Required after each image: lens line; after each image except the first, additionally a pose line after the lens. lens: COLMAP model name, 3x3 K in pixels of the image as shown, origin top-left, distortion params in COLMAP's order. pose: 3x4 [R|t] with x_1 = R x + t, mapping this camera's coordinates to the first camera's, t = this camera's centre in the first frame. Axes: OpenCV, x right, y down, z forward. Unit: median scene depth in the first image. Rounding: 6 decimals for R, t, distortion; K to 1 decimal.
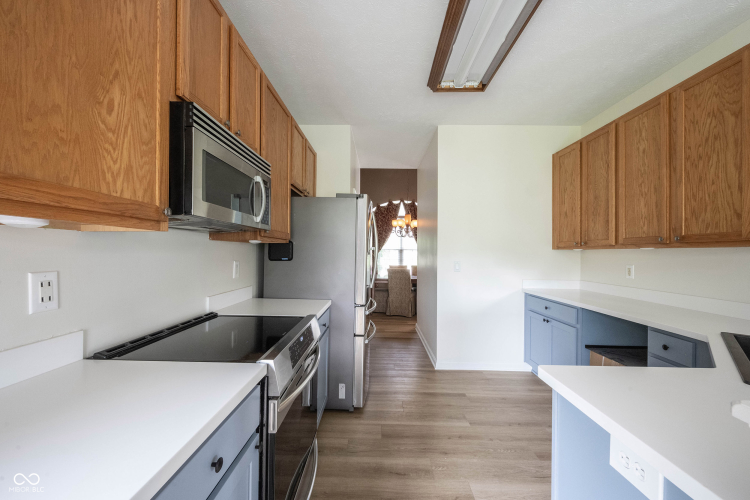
lens RADIAL K [[296.4, 0, 370.8], [0, 296.4, 251.7], [0, 0, 1]] dist [-0.000062, -0.000112]
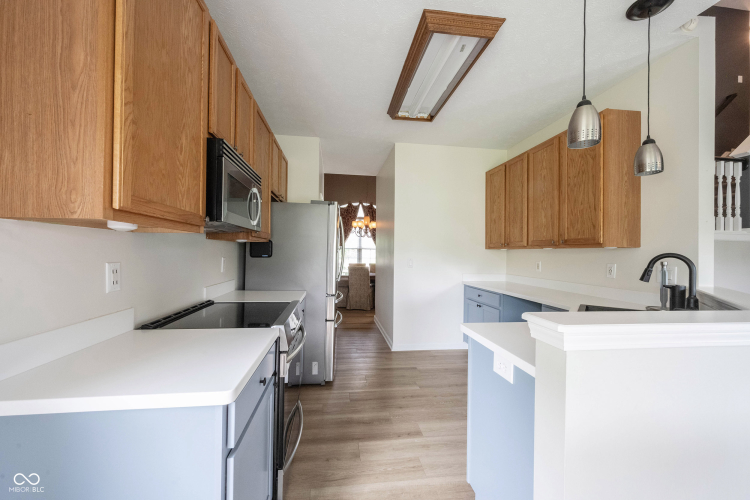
lens RADIAL K [[296.4, 0, 370.8], [0, 296.4, 251.7], [0, 0, 1]] dist [-0.000062, -0.000112]
pose [[0.988860, 0.004613, 0.148776, -0.056141], [-0.004951, 0.999986, 0.001906, 0.004065], [-0.148765, -0.002621, 0.988869, -0.199575]]
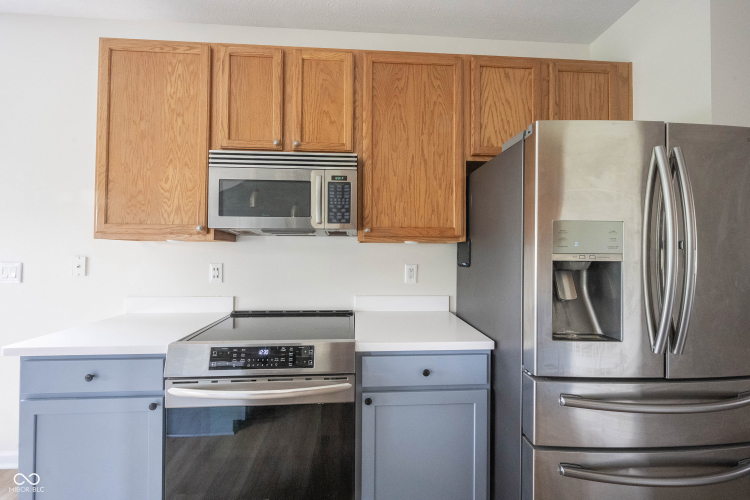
lens RADIAL K [[296.4, 0, 370.8], [0, 296.4, 251.7], [0, 0, 1]] dist [-0.000062, -0.000112]
pose [[0.093014, -0.009953, -0.995615, 0.406462], [-0.006609, 0.999922, -0.010613, 0.001172], [0.995643, 0.007567, 0.092941, 0.732439]]
